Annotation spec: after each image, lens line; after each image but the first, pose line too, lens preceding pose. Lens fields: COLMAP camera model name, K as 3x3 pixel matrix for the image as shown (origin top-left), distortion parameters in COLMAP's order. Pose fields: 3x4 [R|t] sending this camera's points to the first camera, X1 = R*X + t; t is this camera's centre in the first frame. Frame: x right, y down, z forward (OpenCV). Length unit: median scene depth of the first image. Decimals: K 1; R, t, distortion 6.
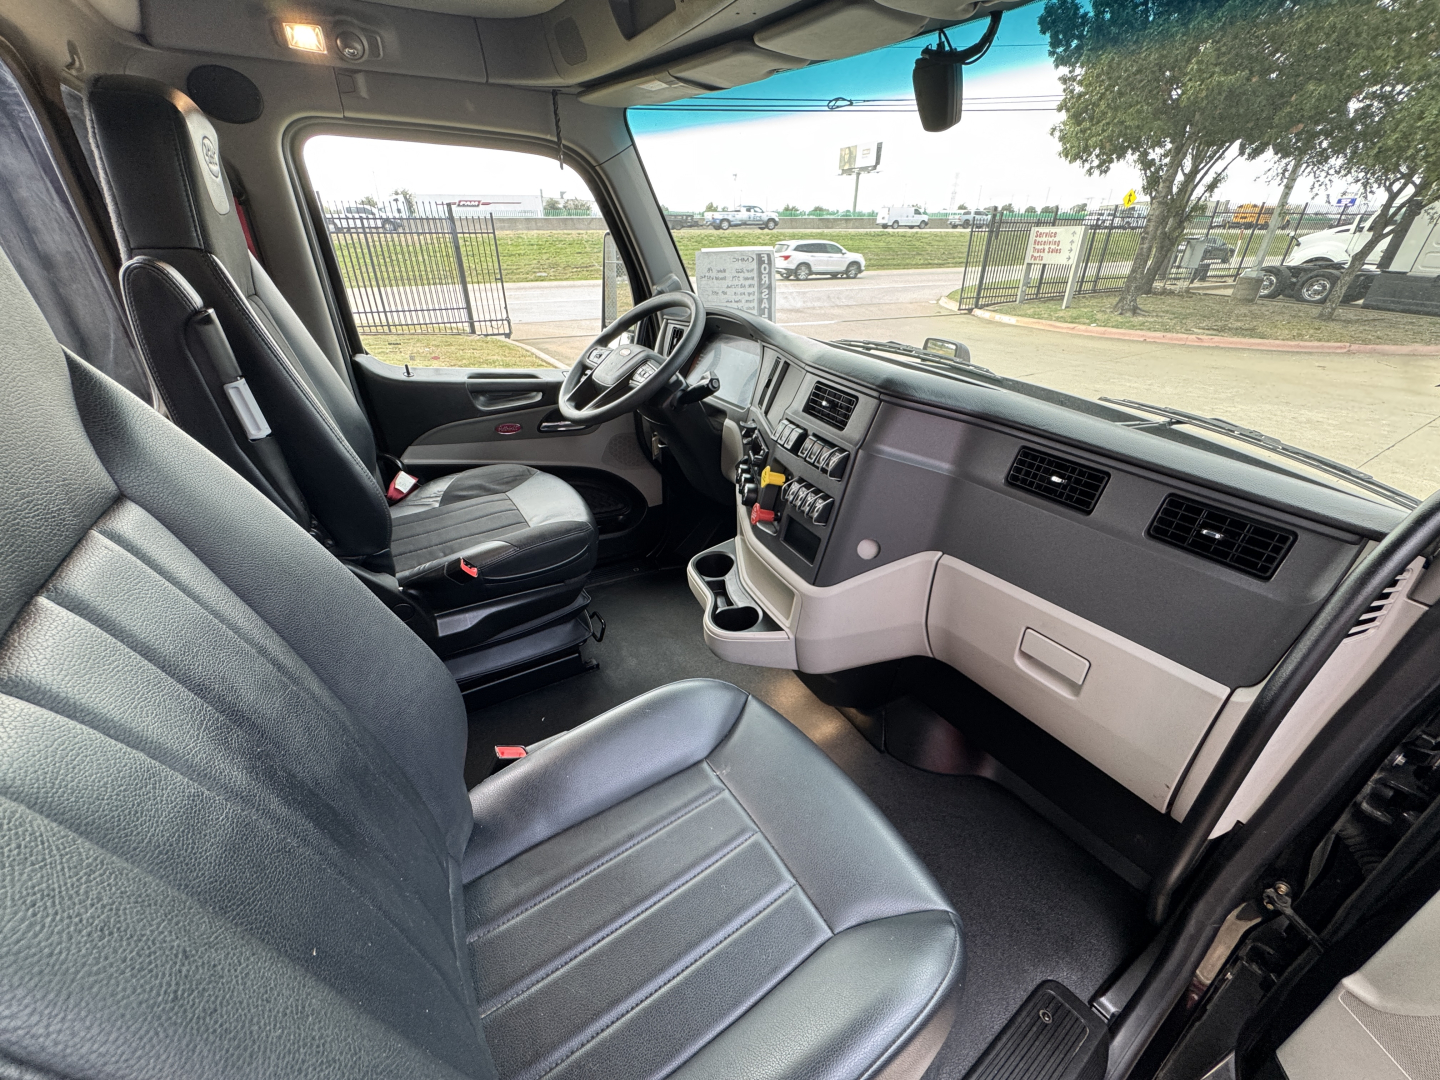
lens RADIAL K [[573.8, 0, 720.0], [0, 573.8, 540.0], [0, 0, 1]] dist [-0.005771, 0.000559]
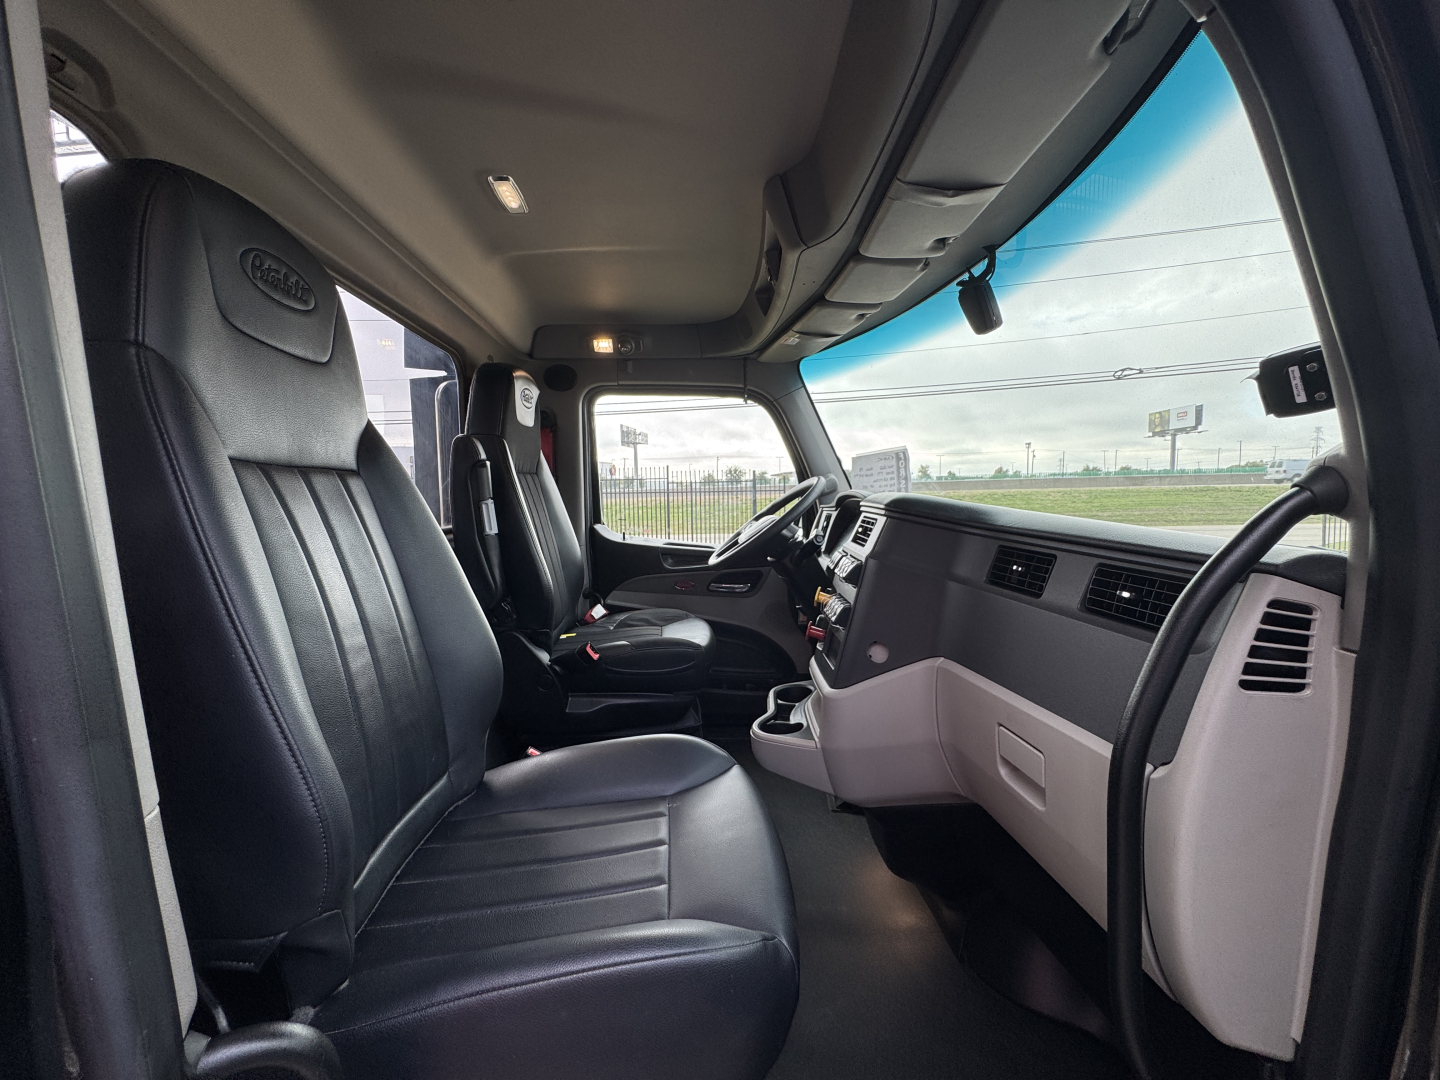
lens RADIAL K [[571.5, 0, 720.0], [0, 571.5, 540.0], [0, 0, 1]] dist [-0.011498, -0.000507]
pose [[0.890599, 0.017480, -0.454453, 0.308110], [-0.199349, 0.913153, -0.355545, 0.167267], [0.408770, 0.407243, 0.816738, -0.033870]]
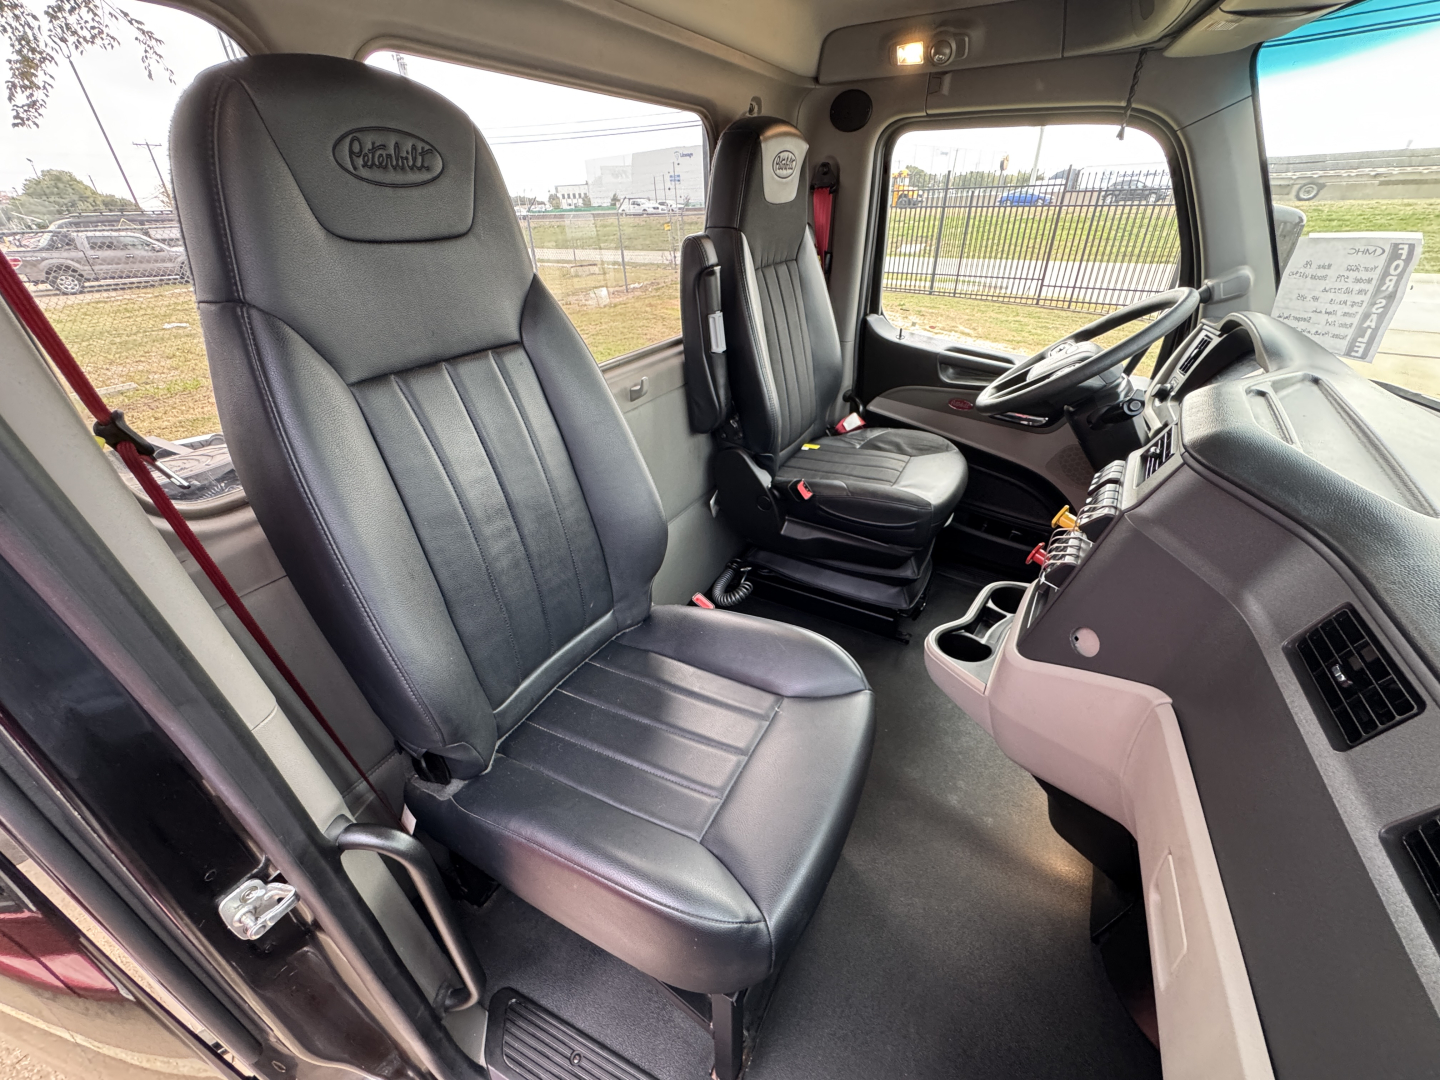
lens RADIAL K [[573.8, 0, 720.0], [0, 573.8, 540.0], [0, 0, 1]] dist [-0.005771, 0.000559]
pose [[0.495682, 0.425994, -0.756854, 0.349435], [-0.396692, 0.886282, 0.239039, -0.060861], [0.772616, 0.181751, 0.608302, 0.091702]]
